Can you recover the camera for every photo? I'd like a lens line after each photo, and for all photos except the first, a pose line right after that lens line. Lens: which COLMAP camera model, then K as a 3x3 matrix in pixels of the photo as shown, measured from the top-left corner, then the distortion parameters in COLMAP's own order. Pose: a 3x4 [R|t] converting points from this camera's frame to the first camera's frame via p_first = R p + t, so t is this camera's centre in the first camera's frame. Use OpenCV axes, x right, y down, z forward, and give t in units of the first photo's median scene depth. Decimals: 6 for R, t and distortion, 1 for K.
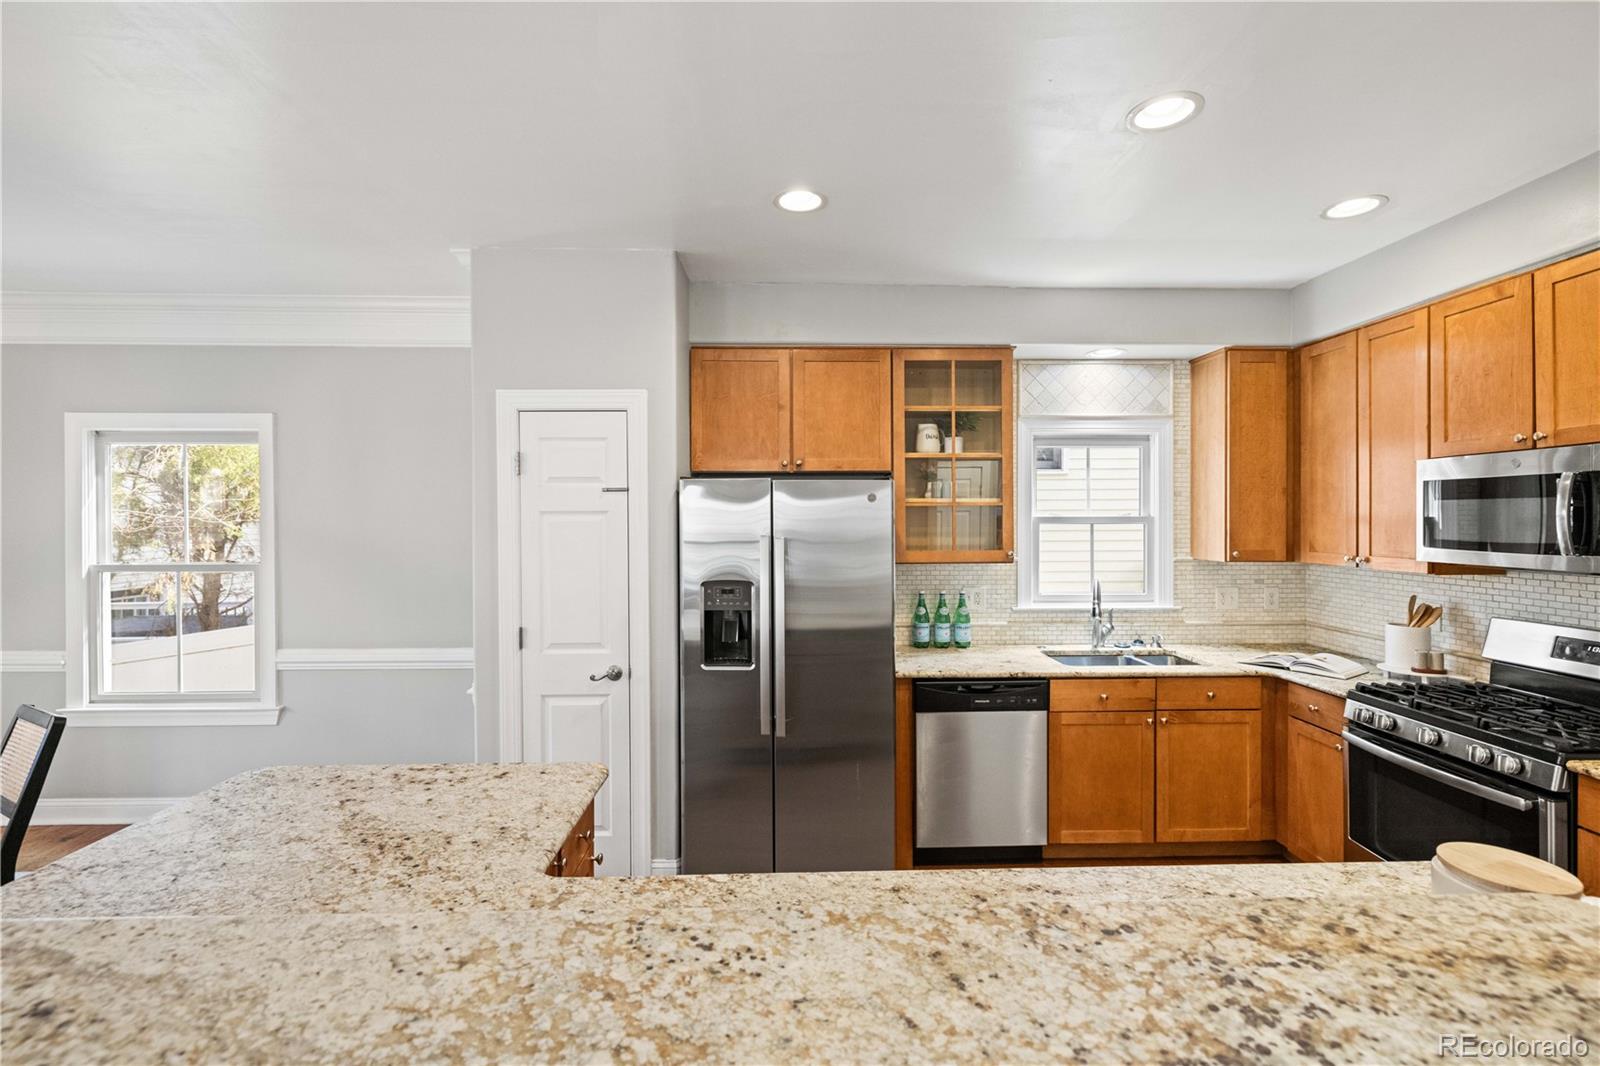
lens RADIAL K [[684.5, 0, 776.2], [0, 684.5, 523.1], [0, 0, 1]] dist [0.003273, -0.001295]
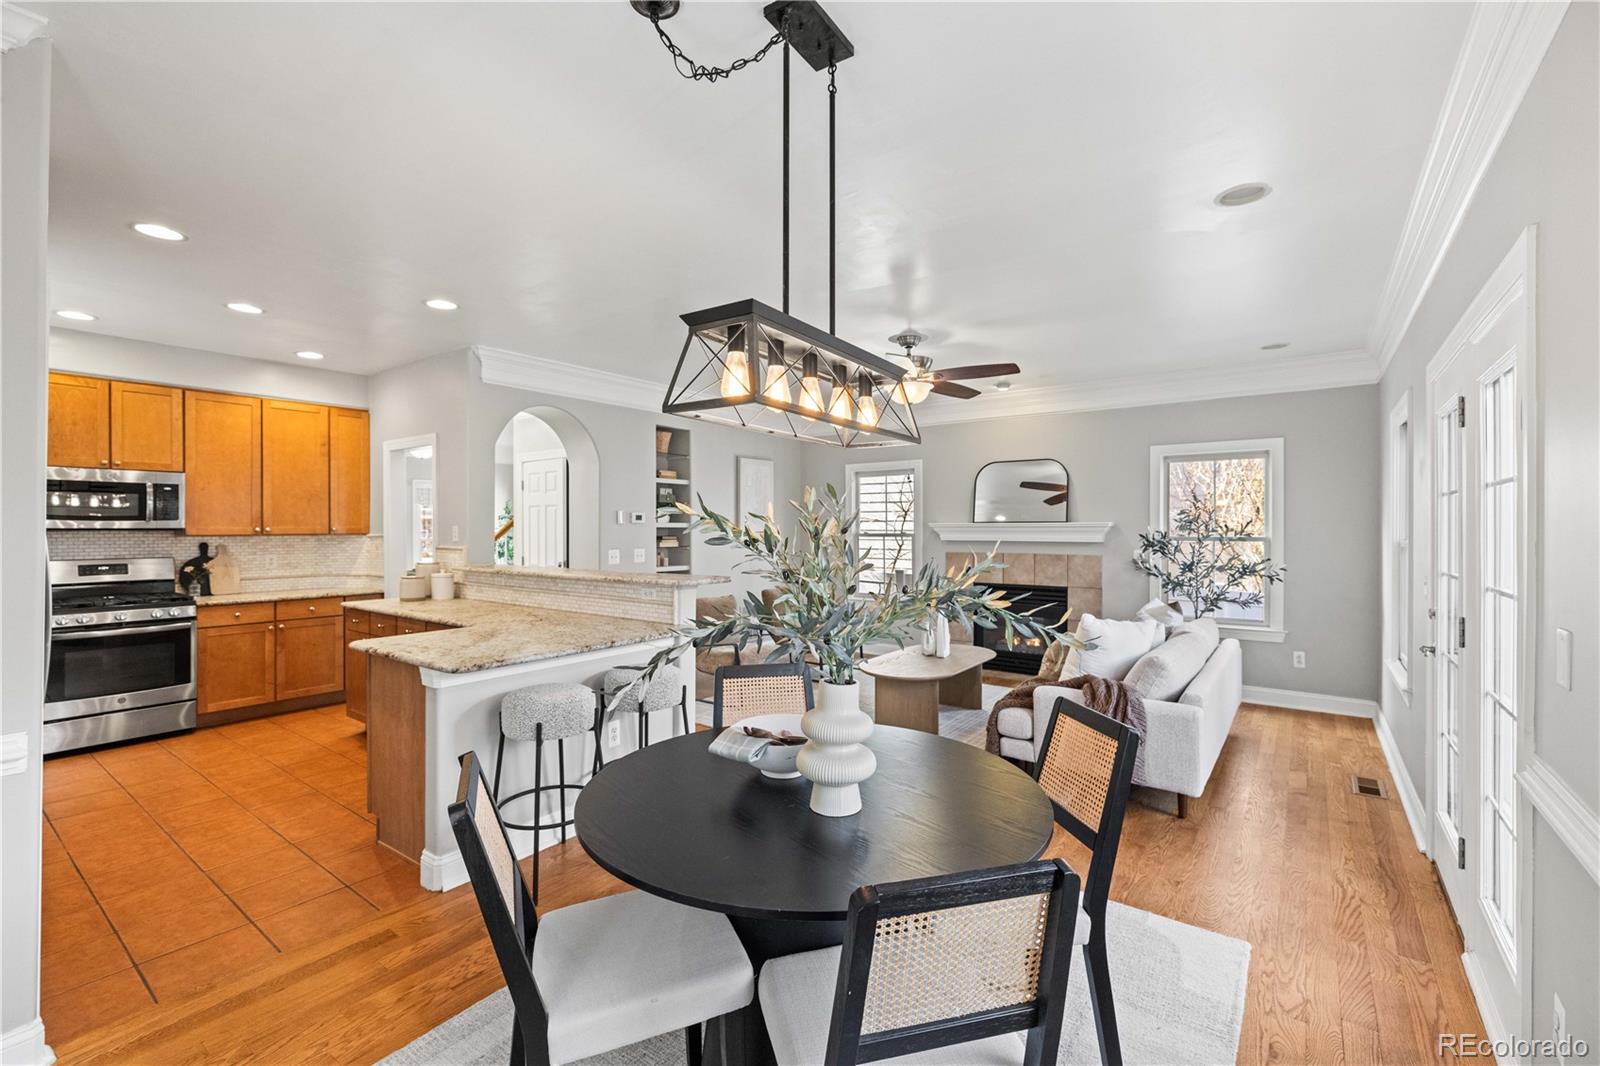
lens RADIAL K [[684.5, 0, 785.9], [0, 684.5, 539.4], [0, 0, 1]] dist [0.003273, -0.001295]
pose [[-0.777866, -0.011051, 0.628333, -1.261596], [0.002884, 0.999772, 0.021154, 0.046205], [-0.628424, 0.018267, -0.777657, 0.980539]]
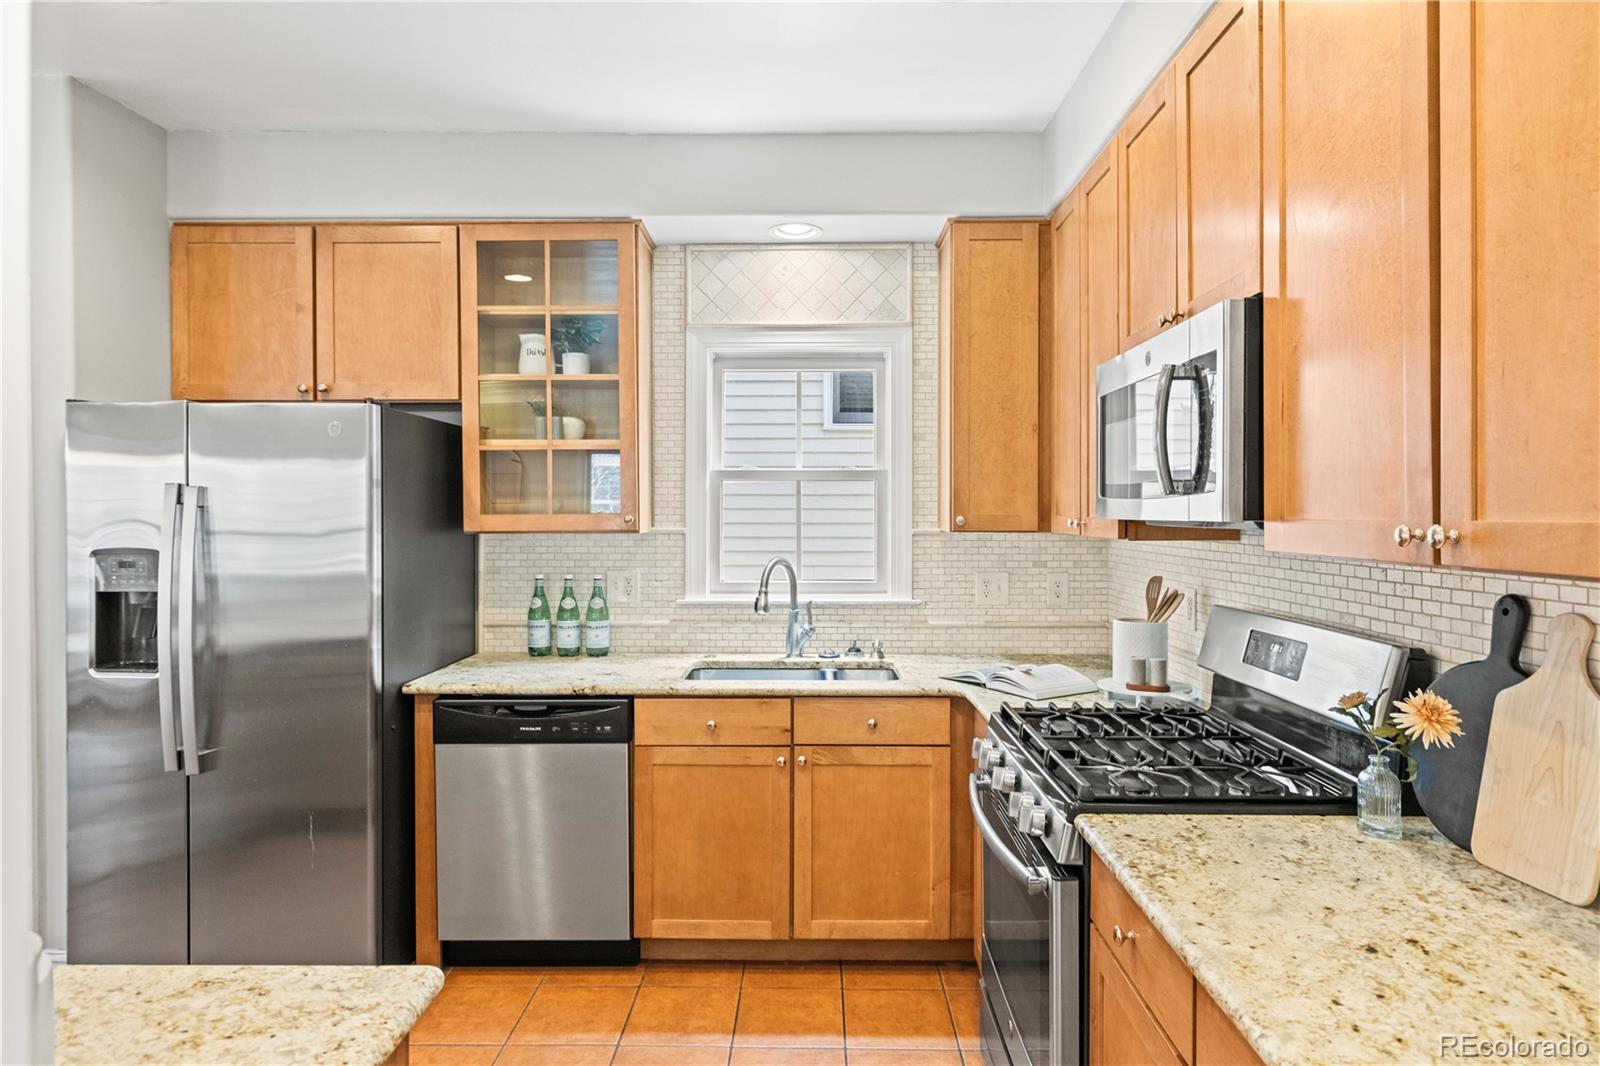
lens RADIAL K [[903.3, 0, 764.1], [0, 903.3, 515.2], [0, 0, 1]] dist [-0.002186, -0.001957]
pose [[0.999414, 0.002037, -0.034159, 0.556697], [-0.002074, 0.999997, -0.001063, 0.045646], [0.034157, 0.001133, 0.999416, 0.102183]]
